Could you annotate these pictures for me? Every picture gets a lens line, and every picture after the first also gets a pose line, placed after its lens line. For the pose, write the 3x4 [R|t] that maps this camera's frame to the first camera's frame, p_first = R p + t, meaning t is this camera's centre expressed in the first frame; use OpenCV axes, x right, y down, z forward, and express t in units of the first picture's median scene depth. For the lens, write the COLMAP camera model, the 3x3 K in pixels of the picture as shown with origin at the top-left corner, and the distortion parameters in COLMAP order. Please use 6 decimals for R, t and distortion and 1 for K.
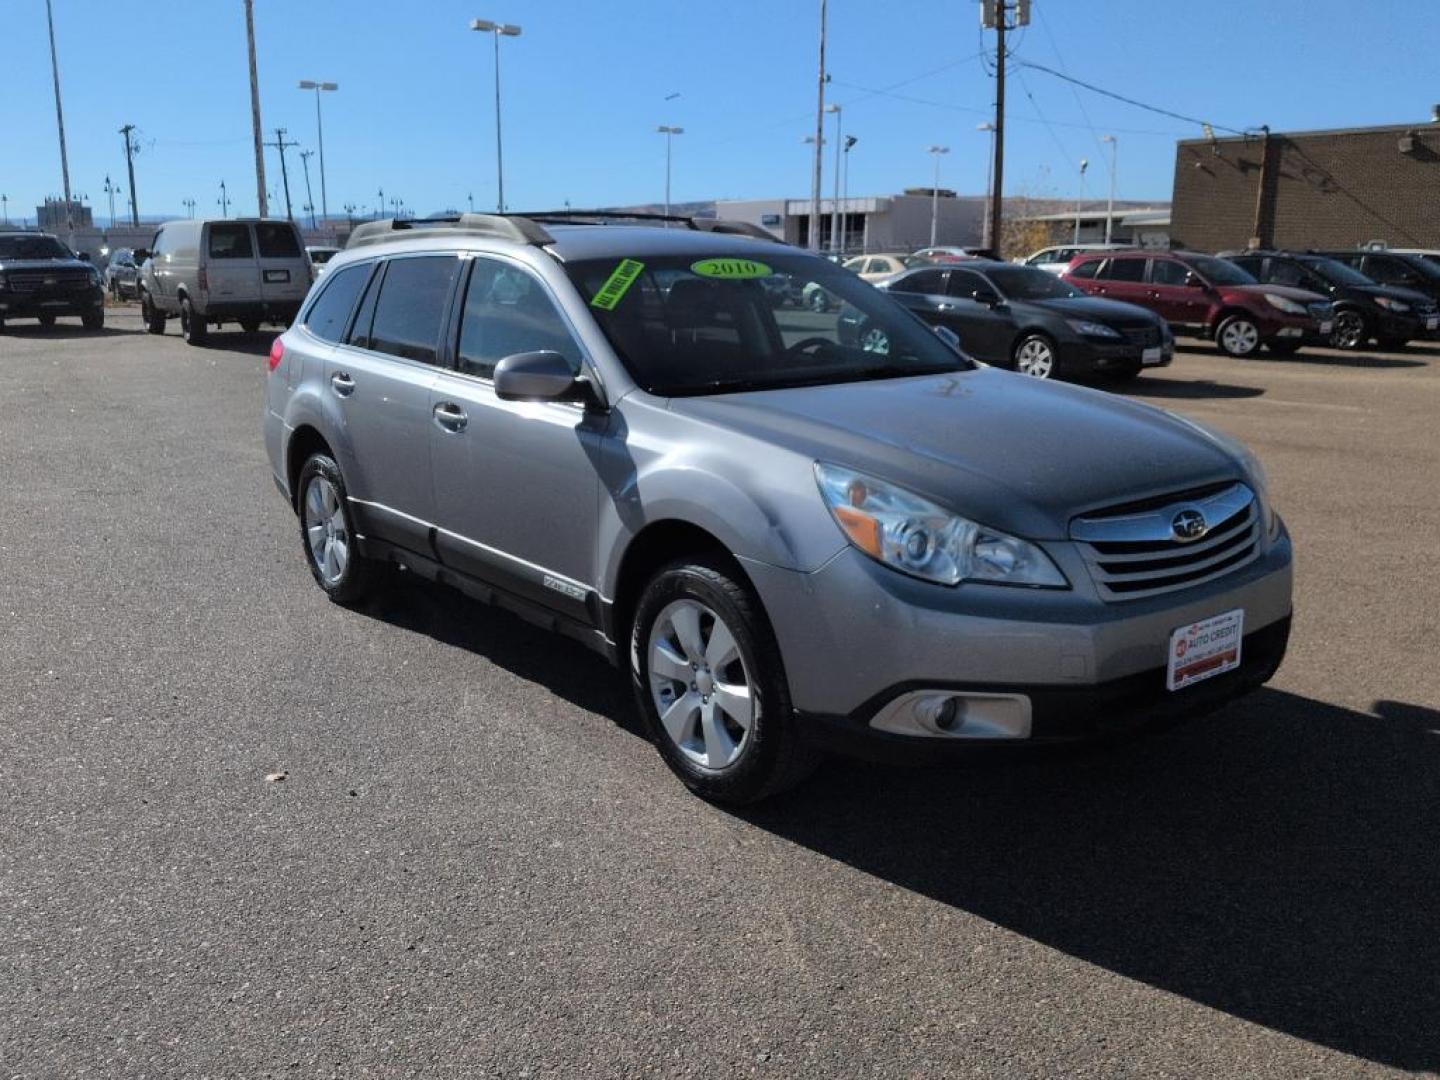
lens RADIAL K [[1196.3, 0, 720.0], [0, 1196.3, 540.0], [0, 0, 1]] dist [0.099830, -0.173722]
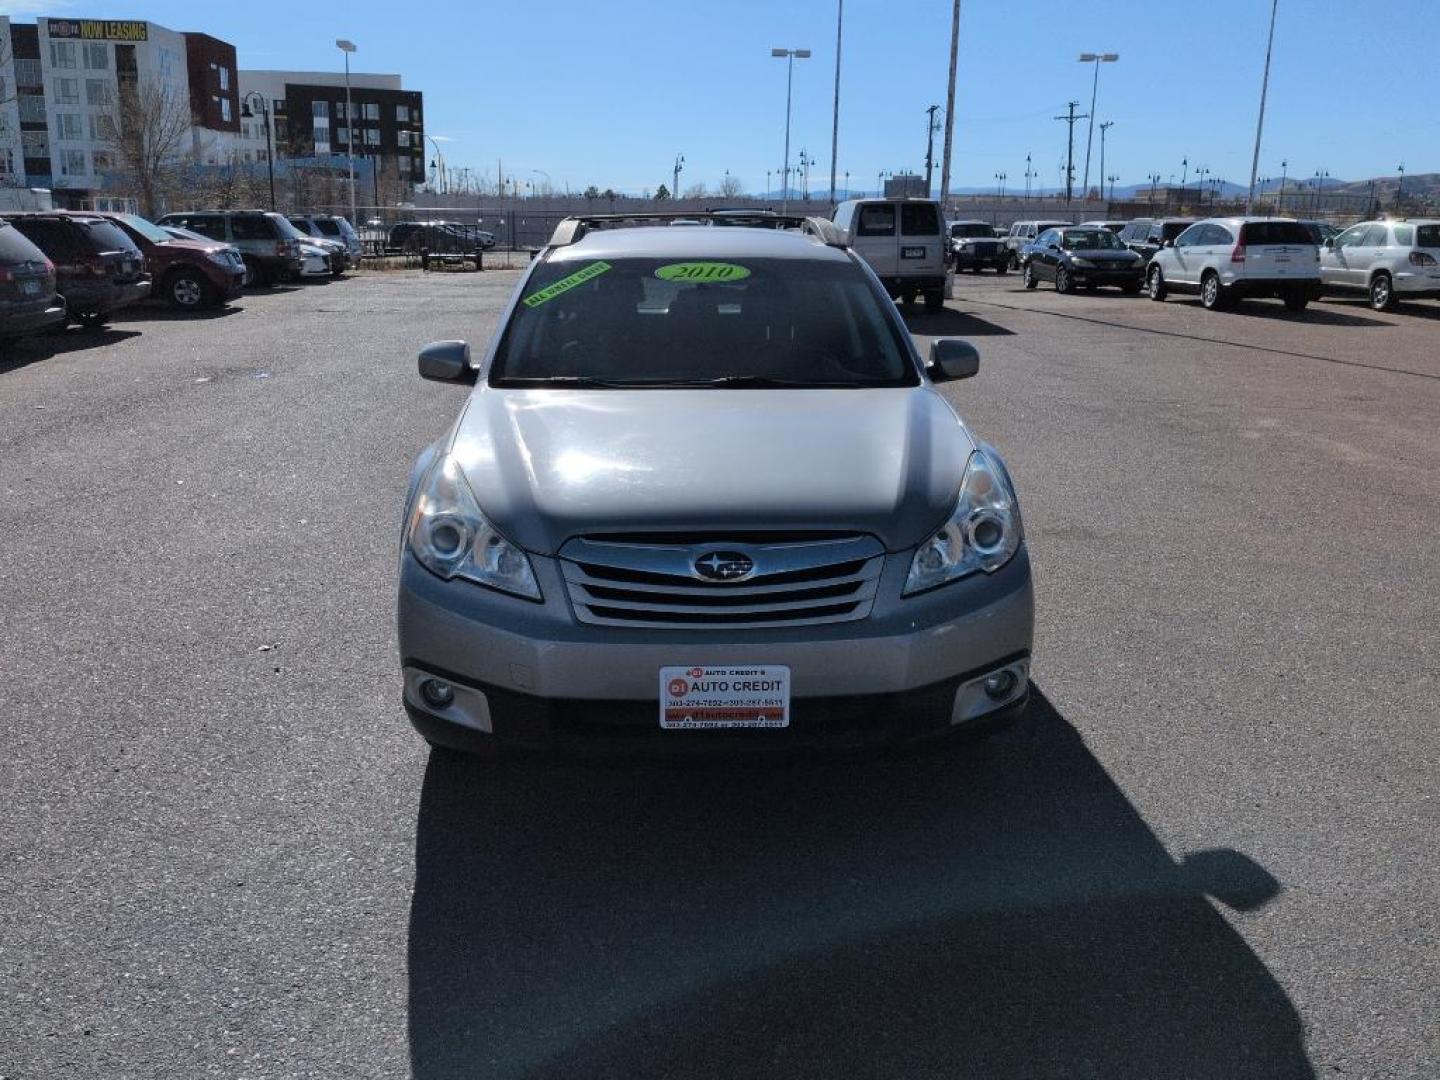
lens RADIAL K [[1196.3, 0, 720.0], [0, 1196.3, 540.0], [0, 0, 1]] dist [0.099830, -0.173722]
pose [[0.822221, 0.153284, -0.548139, 0.897329], [-0.141323, 0.987875, 0.064266, -0.093109], [0.551344, 0.024624, 0.833914, 0.204163]]
